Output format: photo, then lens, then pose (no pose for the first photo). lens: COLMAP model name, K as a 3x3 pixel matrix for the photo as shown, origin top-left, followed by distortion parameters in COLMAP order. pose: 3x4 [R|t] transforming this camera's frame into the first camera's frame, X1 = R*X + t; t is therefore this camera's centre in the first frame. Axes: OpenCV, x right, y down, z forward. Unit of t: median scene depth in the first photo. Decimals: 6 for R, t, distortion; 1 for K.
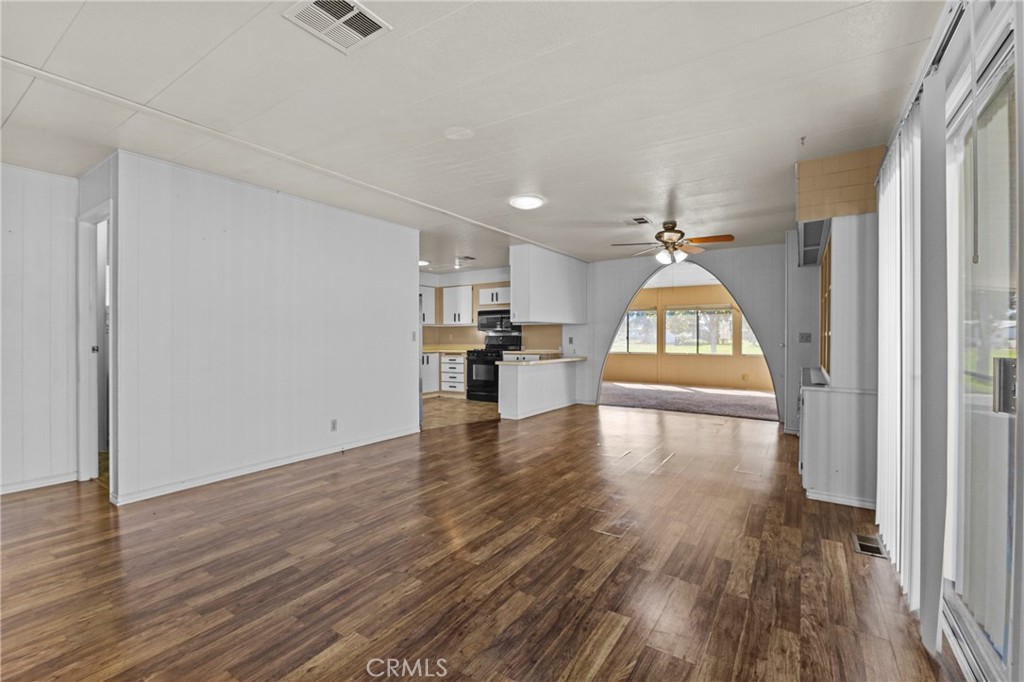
lens RADIAL K [[439.2, 0, 511.9], [0, 439.2, 339.5], [0, 0, 1]] dist [0.001539, 0.000075]
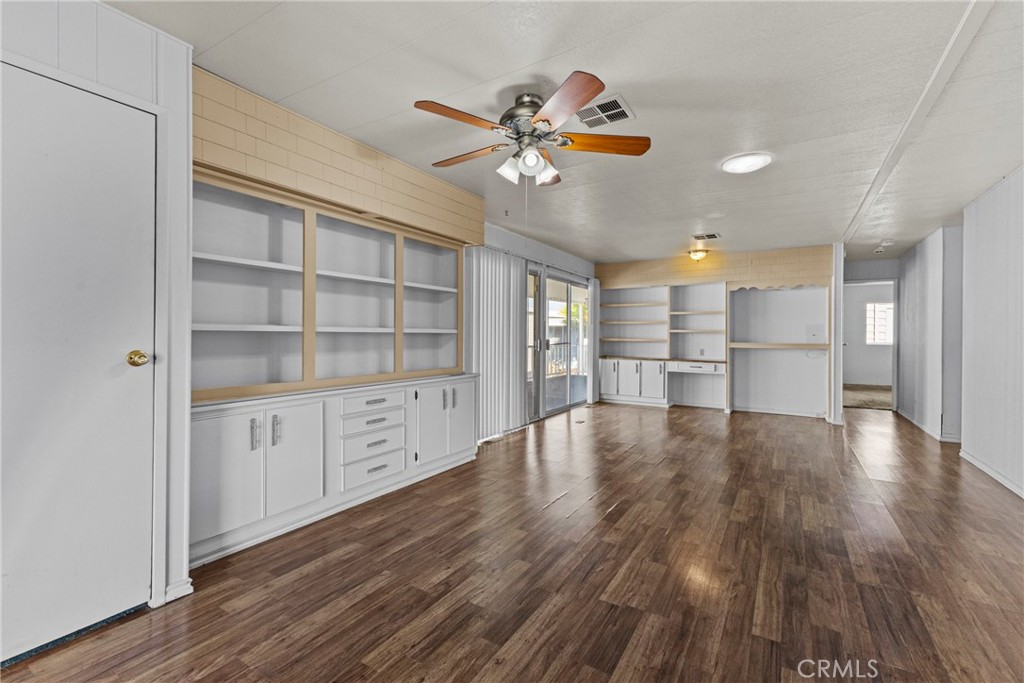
lens RADIAL K [[439.2, 0, 511.1], [0, 439.2, 339.8], [0, 0, 1]] dist [0.001539, 0.000075]
pose [[-0.999651, -0.001312, -0.026382, 1.242709], [-0.001421, 0.999991, 0.004095, 0.005378], [0.026376, 0.004131, -0.999644, 1.815043]]
